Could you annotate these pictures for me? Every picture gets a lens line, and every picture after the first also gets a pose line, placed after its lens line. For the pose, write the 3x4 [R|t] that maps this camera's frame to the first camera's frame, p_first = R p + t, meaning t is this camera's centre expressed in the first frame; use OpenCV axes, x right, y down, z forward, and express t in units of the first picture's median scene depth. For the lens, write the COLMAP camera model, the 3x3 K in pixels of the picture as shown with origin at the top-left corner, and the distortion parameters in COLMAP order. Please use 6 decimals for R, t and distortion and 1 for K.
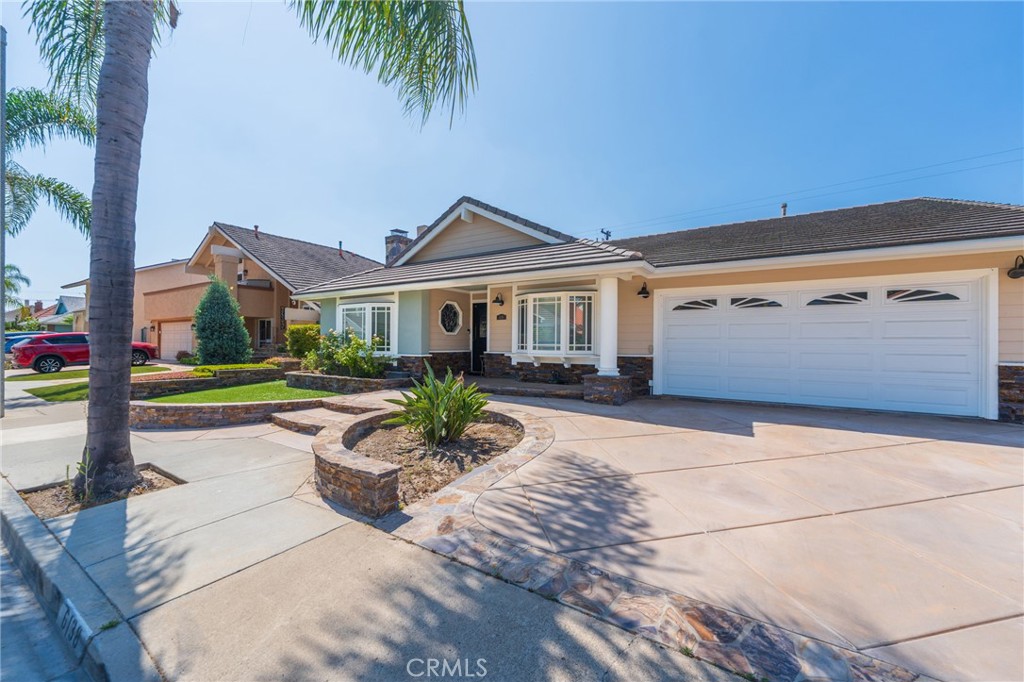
lens RADIAL K [[413.5, 0, 508.1], [0, 413.5, 335.3], [0, 0, 1]] dist [0.000305, -0.000079]
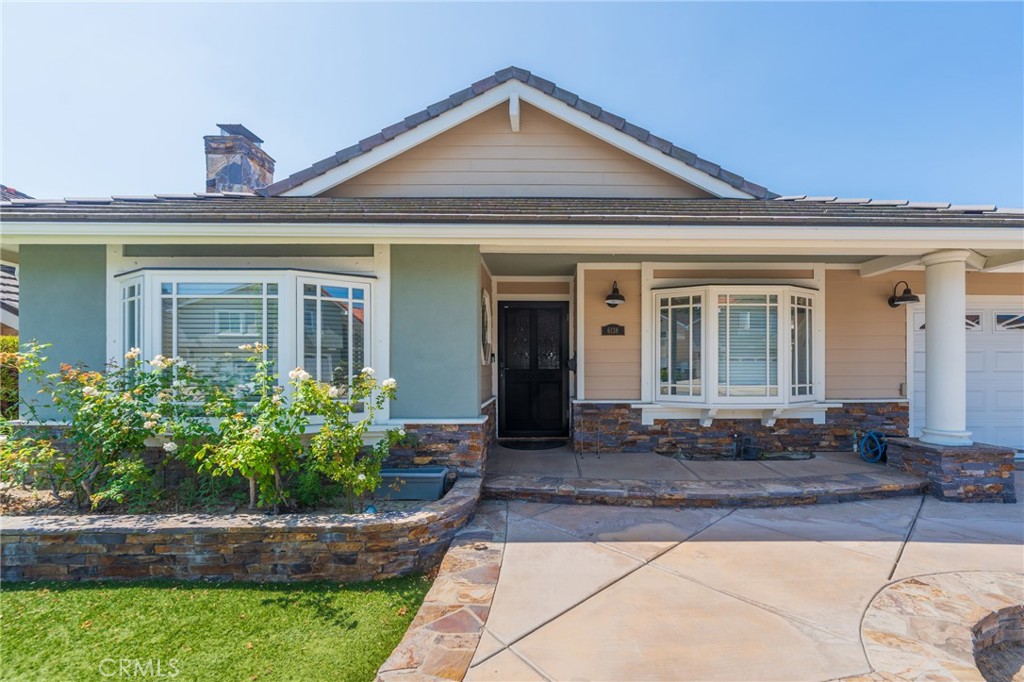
lens RADIAL K [[414.7, 0, 512.0], [0, 414.7, 364.8], [0, 0, 1]] dist [0.000020, -0.000059]
pose [[0.823203, -0.005441, 0.567721, -0.391335], [-0.002754, 0.999904, 0.013577, -0.008462], [-0.567740, -0.012740, 0.823109, 0.643669]]
